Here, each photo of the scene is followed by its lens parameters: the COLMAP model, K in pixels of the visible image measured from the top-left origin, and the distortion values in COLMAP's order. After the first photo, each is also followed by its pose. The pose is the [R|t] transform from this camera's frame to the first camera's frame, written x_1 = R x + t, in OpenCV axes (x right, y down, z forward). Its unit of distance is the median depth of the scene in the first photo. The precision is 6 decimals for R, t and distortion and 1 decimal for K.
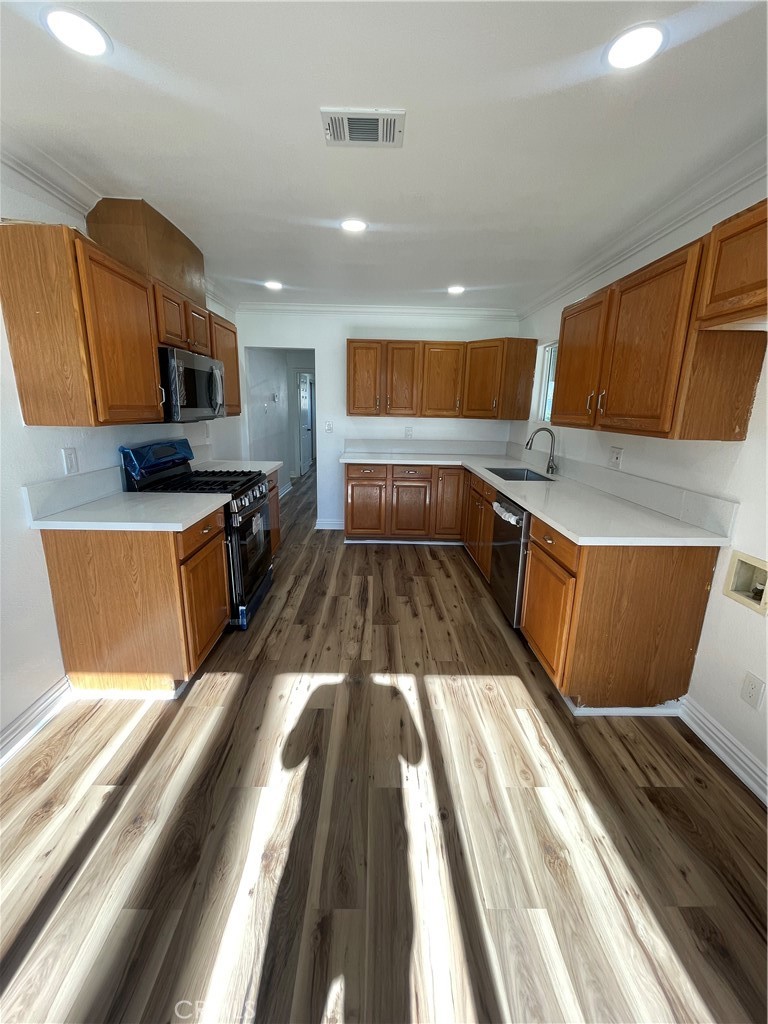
lens RADIAL K [[411.9, 0, 381.7], [0, 411.9, 504.7], [0, 0, 1]] dist [-0.004785, 0.000709]
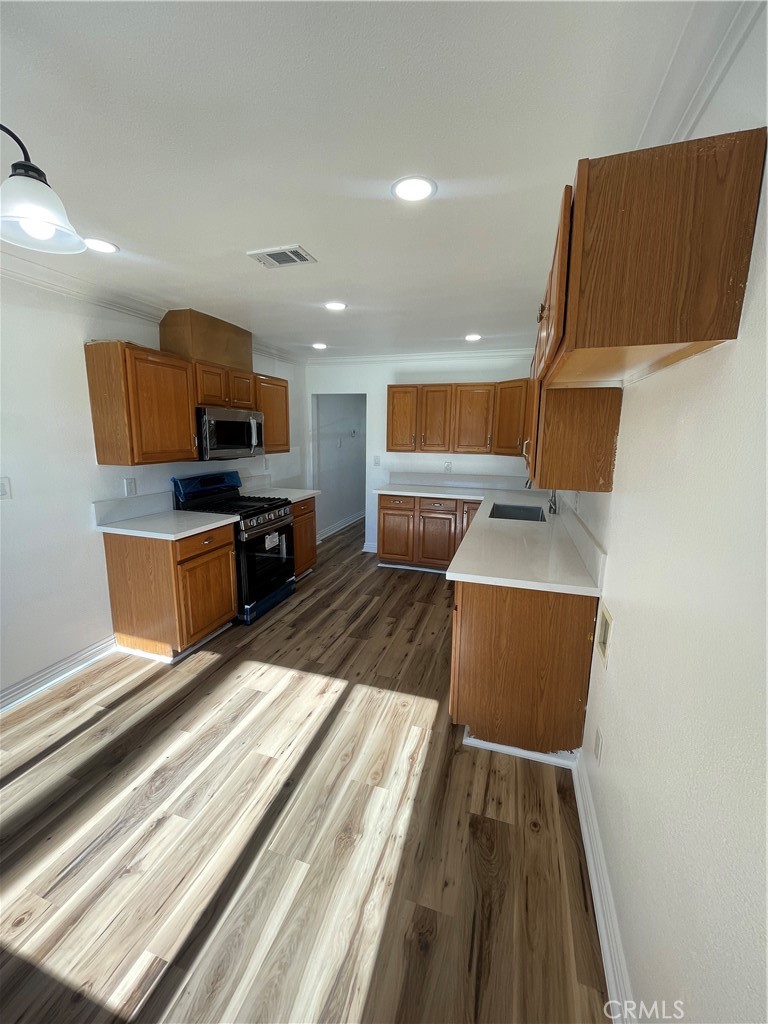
lens RADIAL K [[411.9, 0, 381.0], [0, 411.9, 504.9], [0, 0, 1]] dist [-0.004785, 0.000709]
pose [[0.946036, 0.048318, -0.320439, 0.441839], [-0.068324, 0.996334, -0.051479, -0.022693], [0.316777, 0.070594, 0.945869, -0.084071]]
